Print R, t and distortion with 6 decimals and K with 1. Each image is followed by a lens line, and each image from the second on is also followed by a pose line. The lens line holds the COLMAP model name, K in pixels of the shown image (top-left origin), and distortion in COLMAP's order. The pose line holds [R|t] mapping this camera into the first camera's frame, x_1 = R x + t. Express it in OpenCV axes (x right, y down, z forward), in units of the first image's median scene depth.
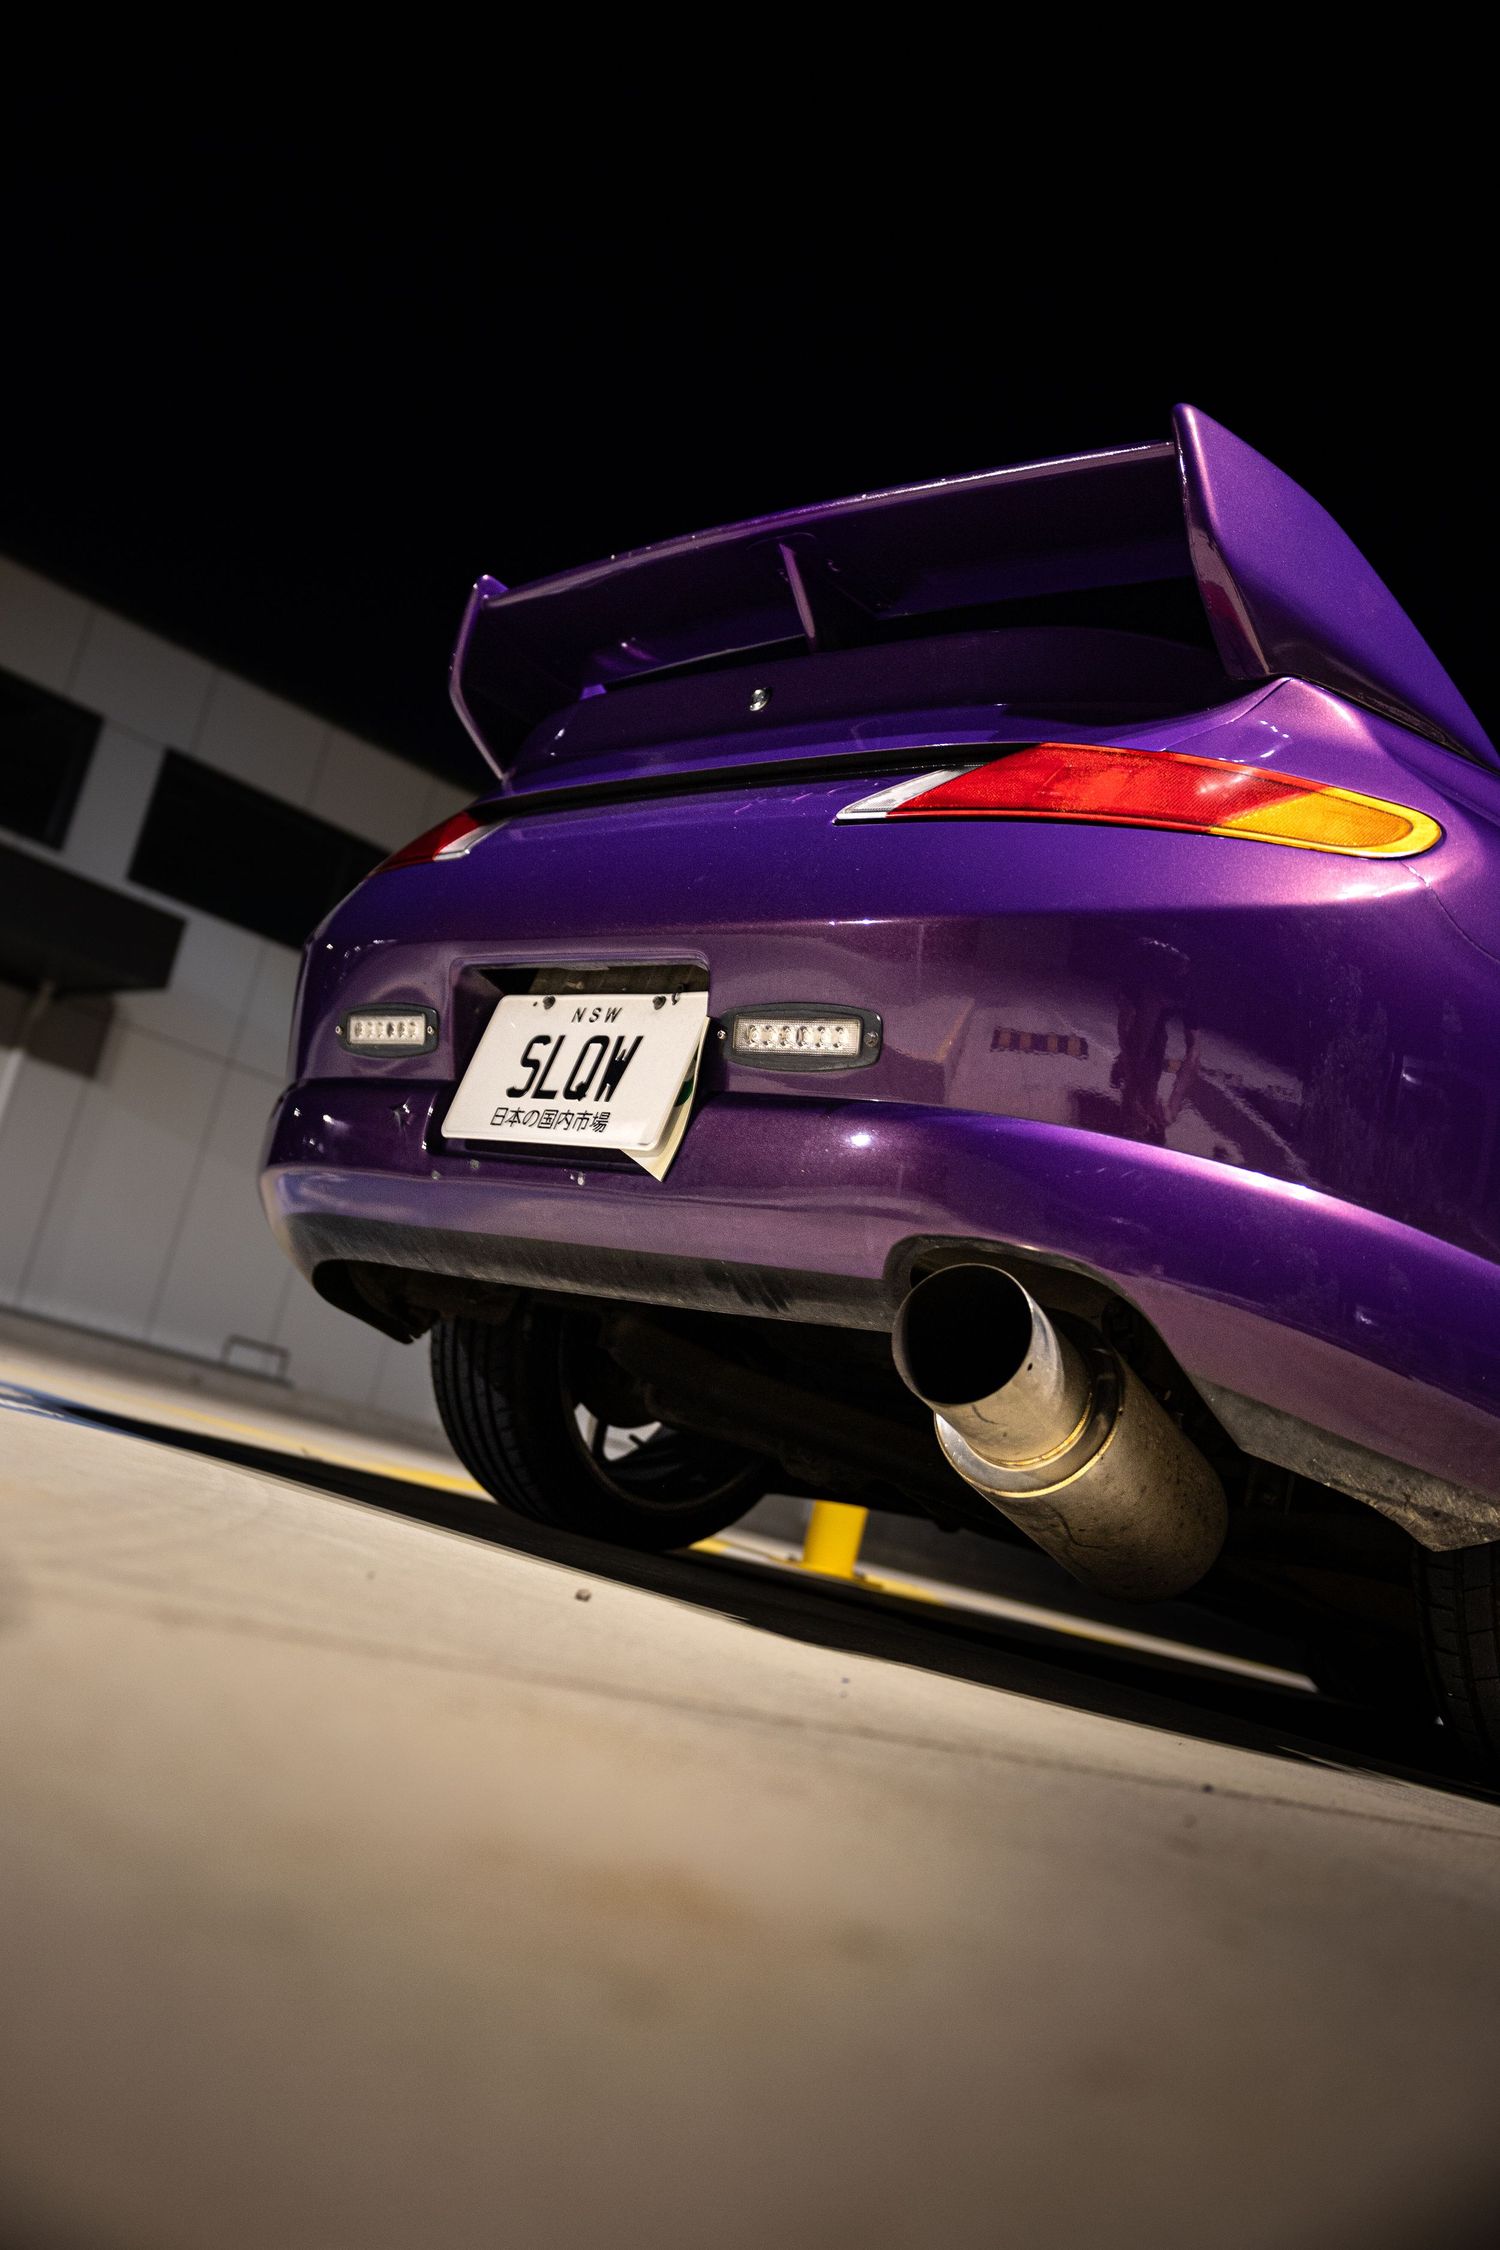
lens RADIAL K [[2033.5, 0, 750.0], [0, 2033.5, 1125.0], [0, 0, 1]] dist [0.040453, 0.000555]
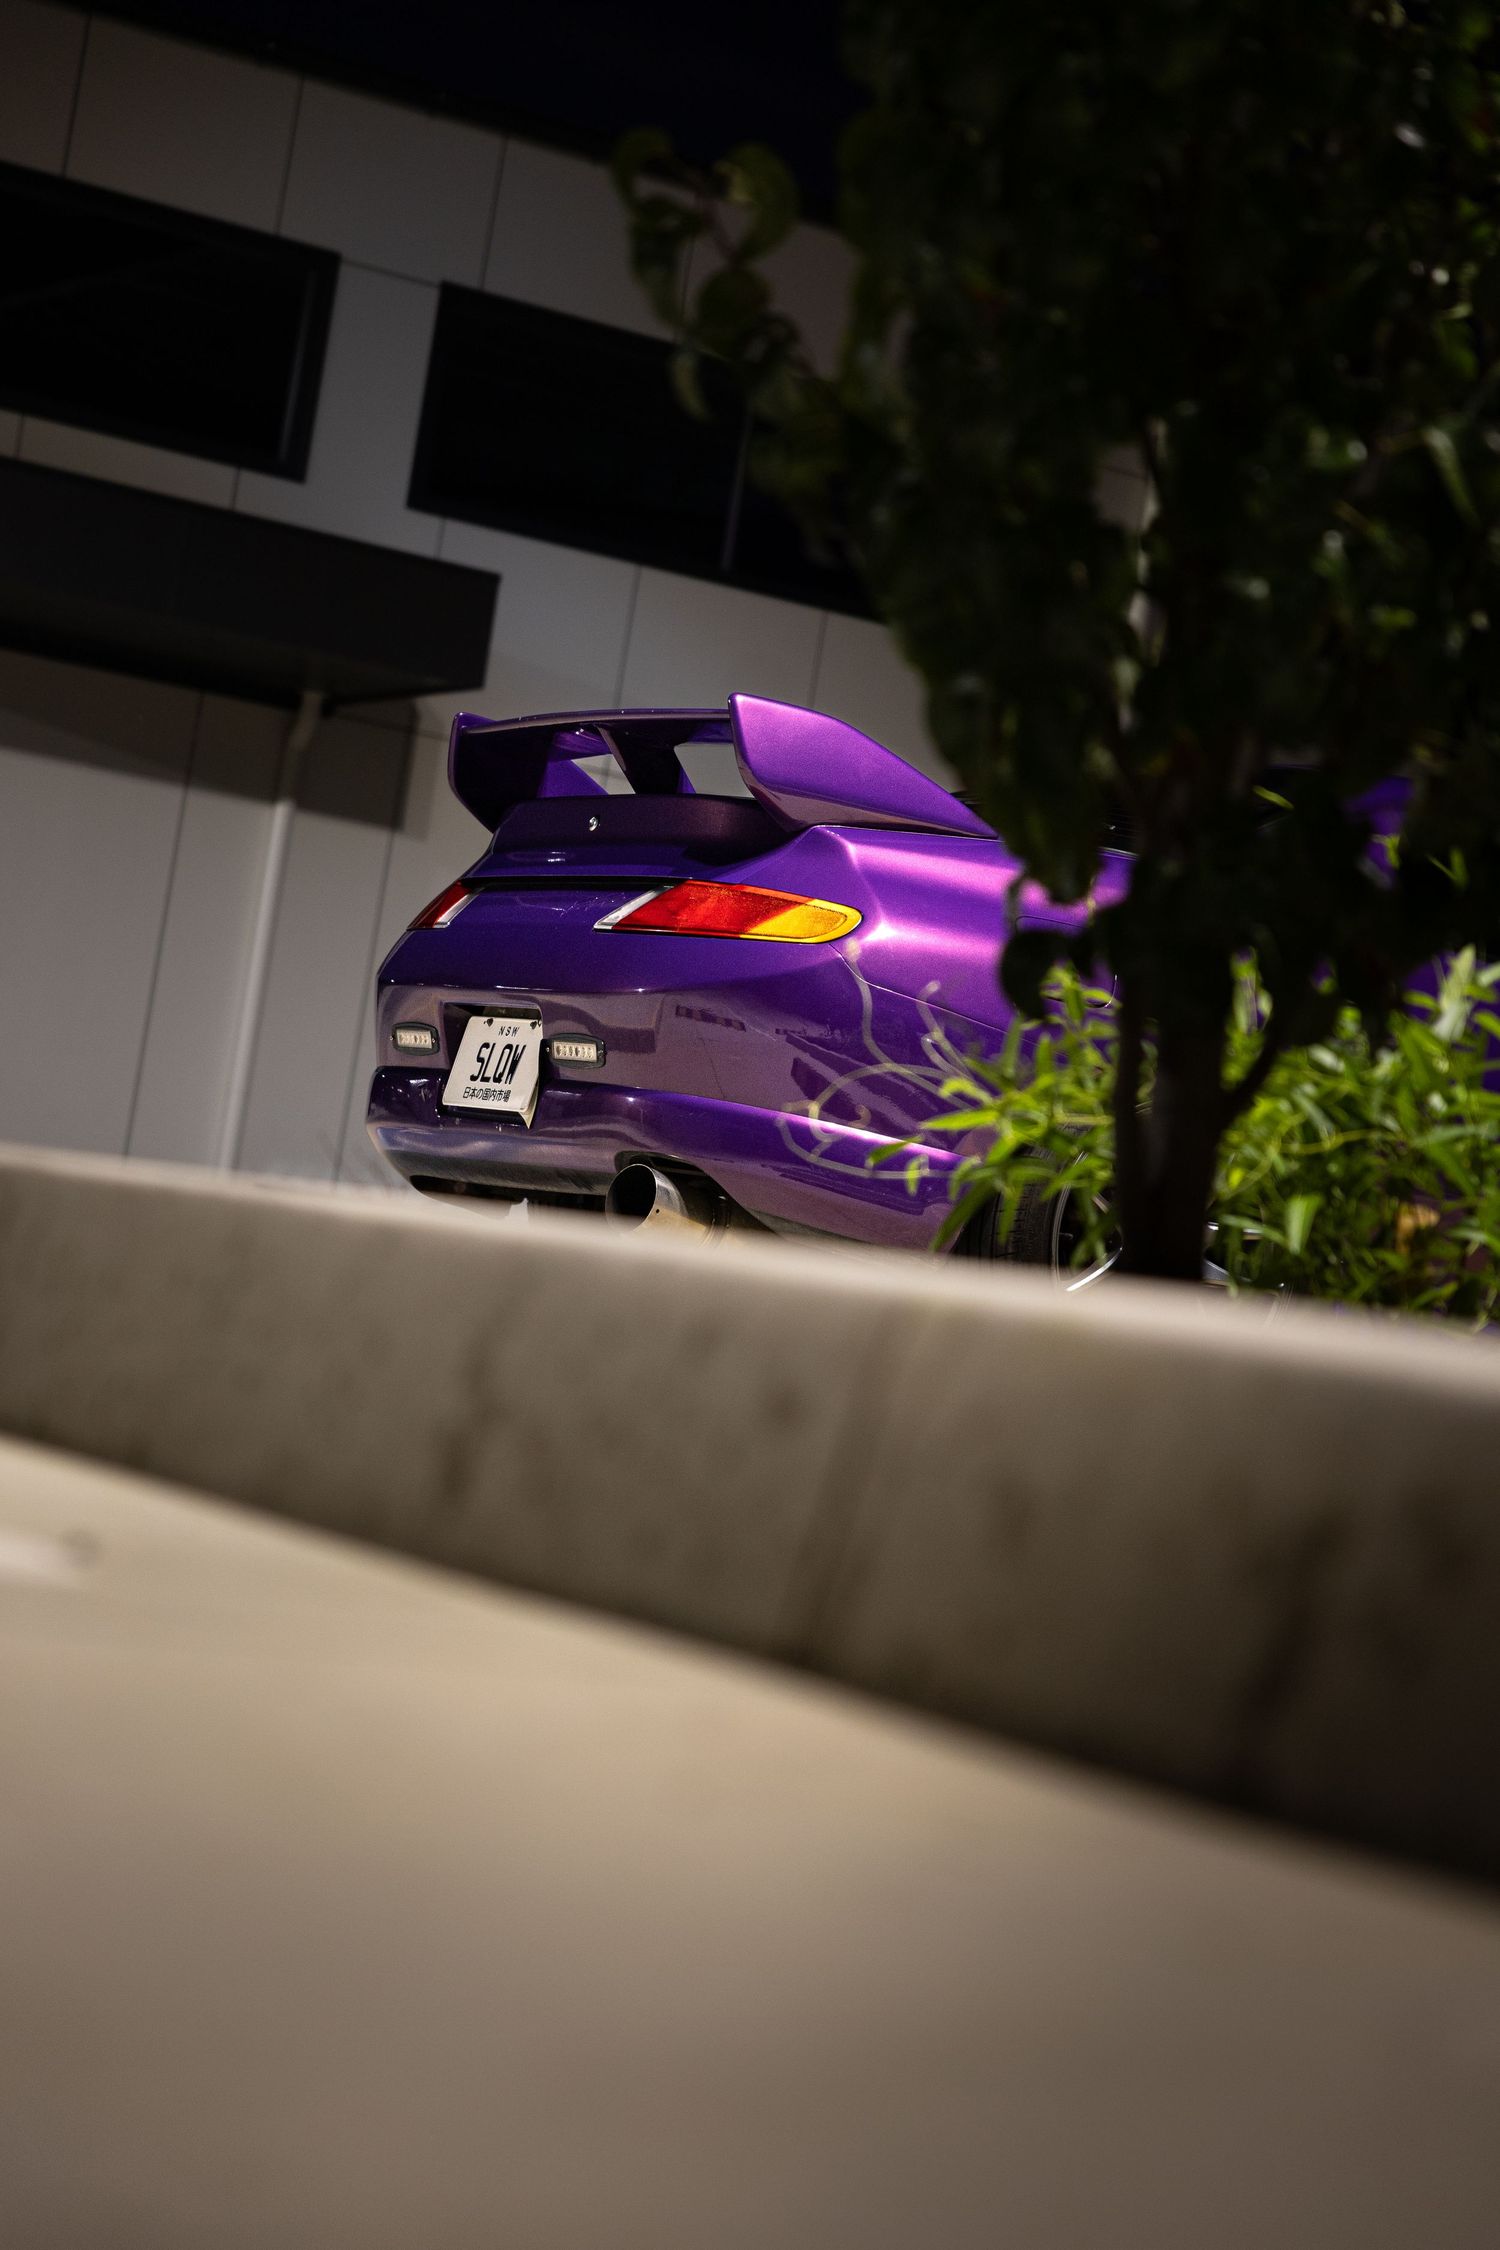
lens RADIAL K [[4428.1, 0, 750.0], [0, 4428.1, 1125.0], [0, 0, 1]] dist [-0.021344, 1.561137]
pose [[0.961059, -0.099828, -0.257682, 1.098795], [0.124663, 0.988815, 0.081872, -0.259751], [0.246627, -0.110807, 0.962755, -2.636330]]
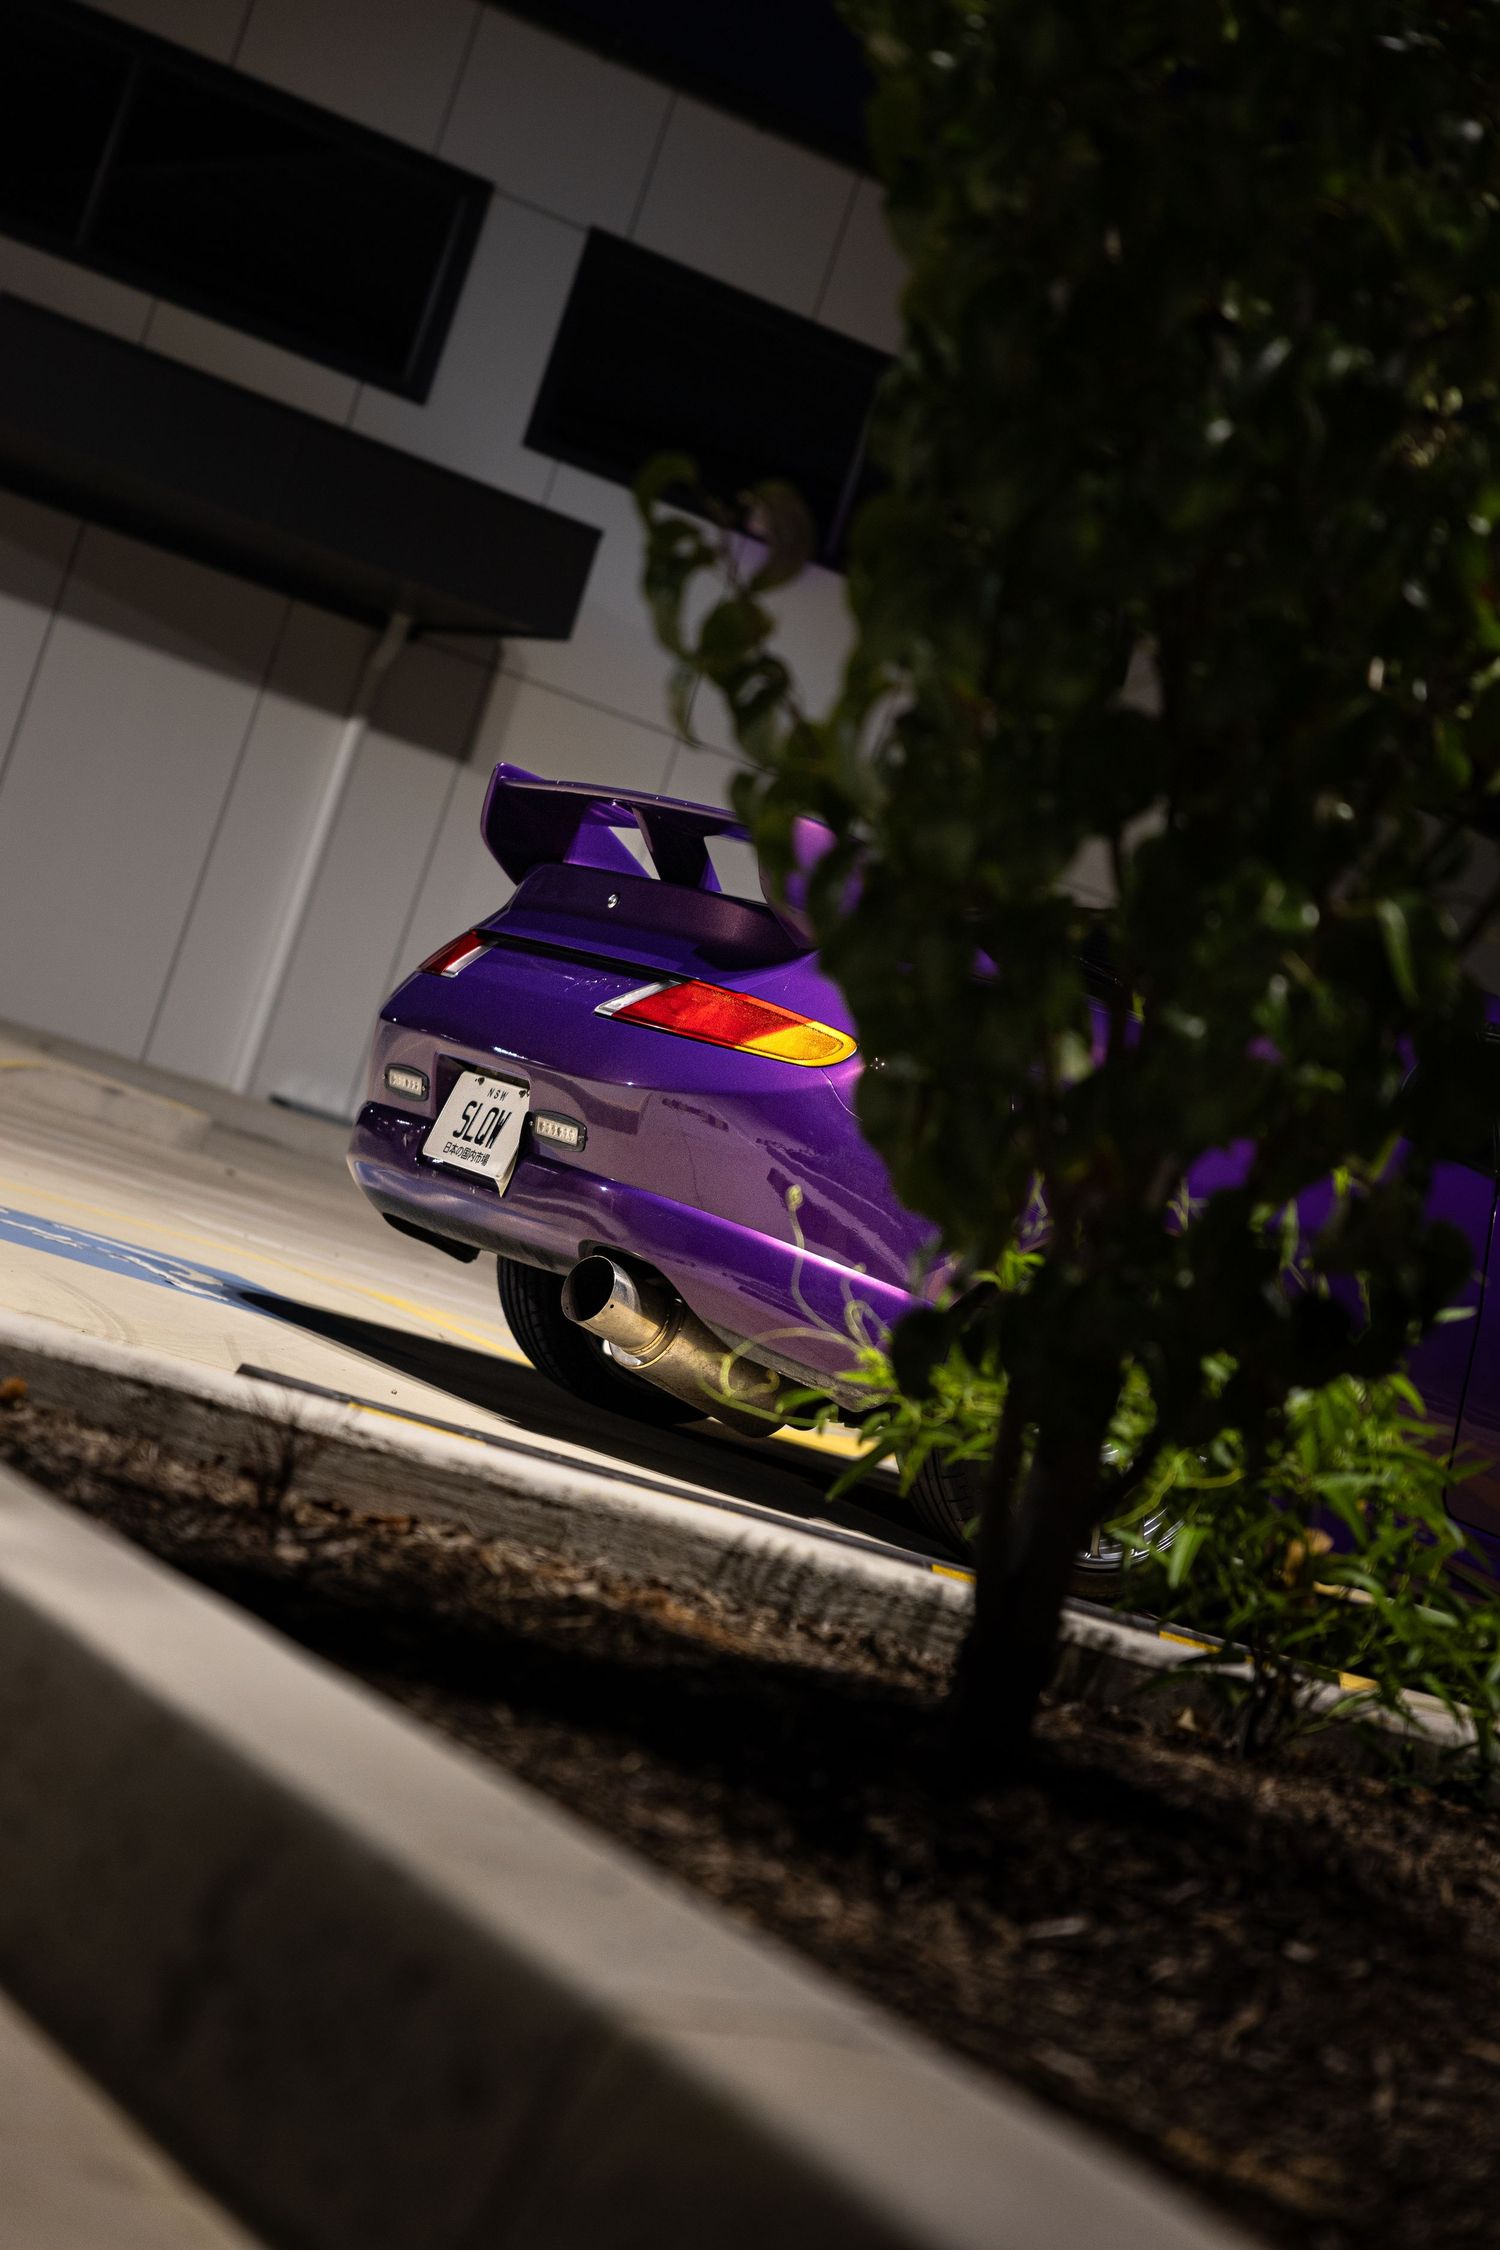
lens RADIAL K [[4428.1, 0, 750.0], [0, 4428.1, 1125.0], [0, 0, 1]] dist [-0.021344, 1.561137]
pose [[0.962612, 0.050603, -0.266115, 1.153504], [-0.025066, 0.994821, 0.098501, -0.409085], [0.269722, -0.088148, 0.958895, -2.618020]]
